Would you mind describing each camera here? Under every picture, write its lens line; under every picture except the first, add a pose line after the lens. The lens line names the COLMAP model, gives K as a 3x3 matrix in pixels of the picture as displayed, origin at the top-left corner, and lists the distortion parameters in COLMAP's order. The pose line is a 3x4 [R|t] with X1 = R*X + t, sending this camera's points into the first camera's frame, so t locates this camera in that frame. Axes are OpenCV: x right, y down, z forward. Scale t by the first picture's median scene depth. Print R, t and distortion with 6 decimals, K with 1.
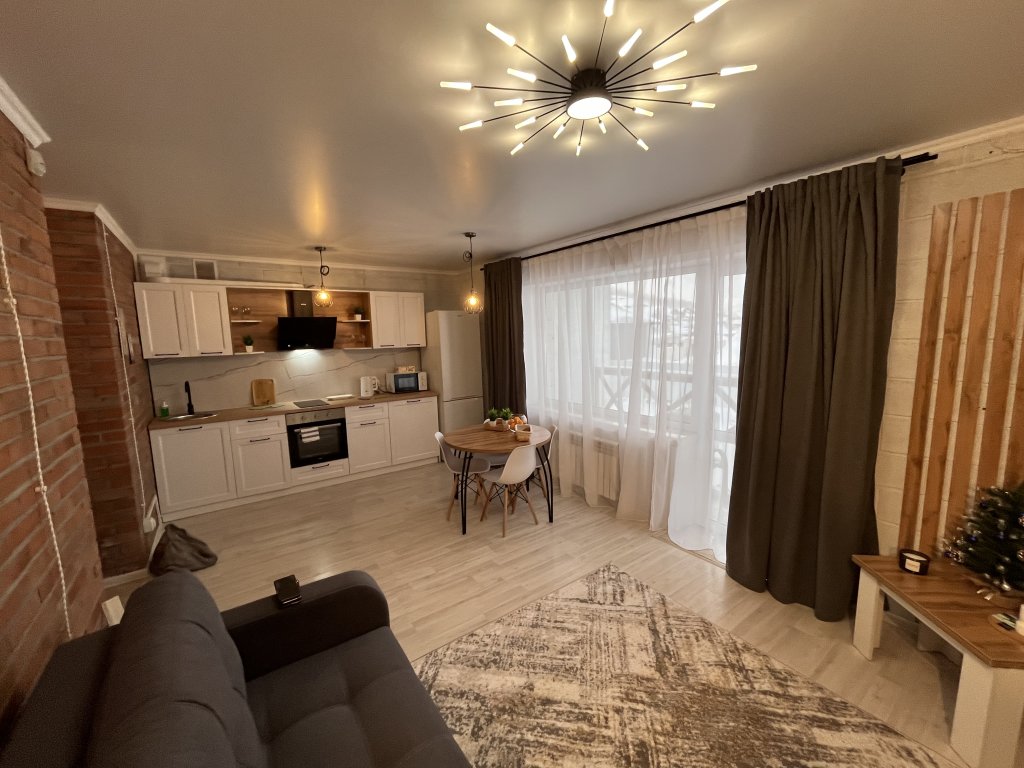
lens RADIAL K [[413.0, 0, 509.2], [0, 413.0, 386.5], [0, 0, 1]] dist [-0.006184, 0.000266]
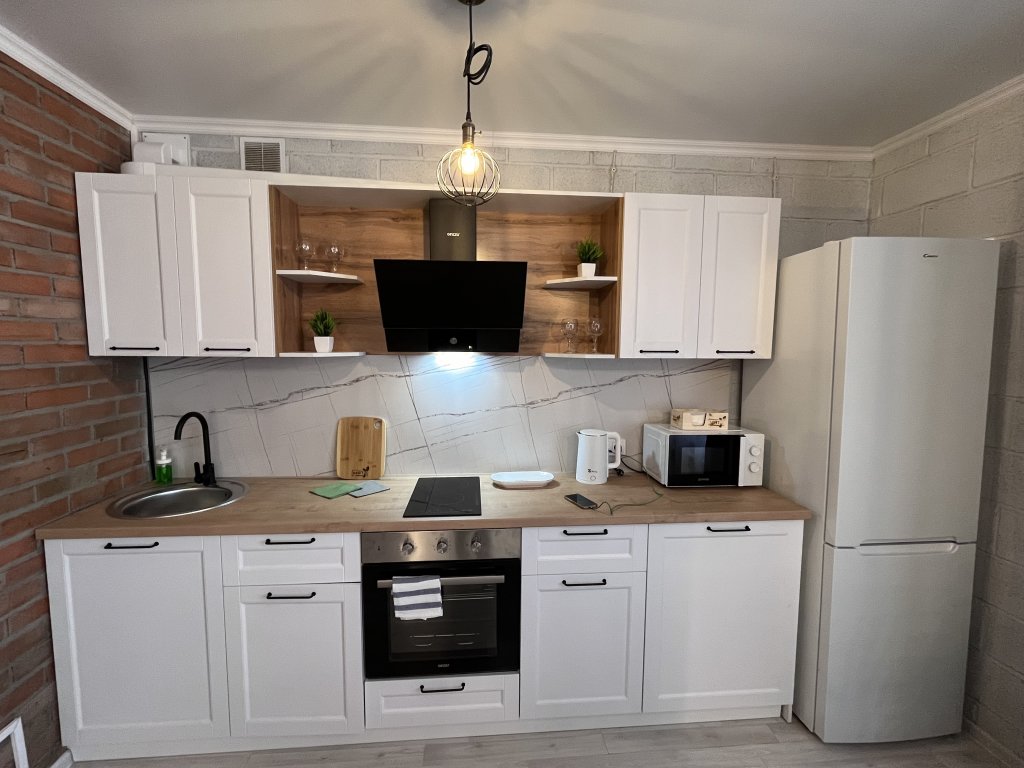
lens RADIAL K [[448.2, 0, 511.8], [0, 448.2, 386.7], [0, 0, 1]] dist [-0.003394, -0.000717]
pose [[0.859983, 0.078114, -0.504309, -0.239764], [-0.094353, 0.995516, -0.006700, -0.063191], [0.501525, 0.053345, 0.863497, 0.701310]]
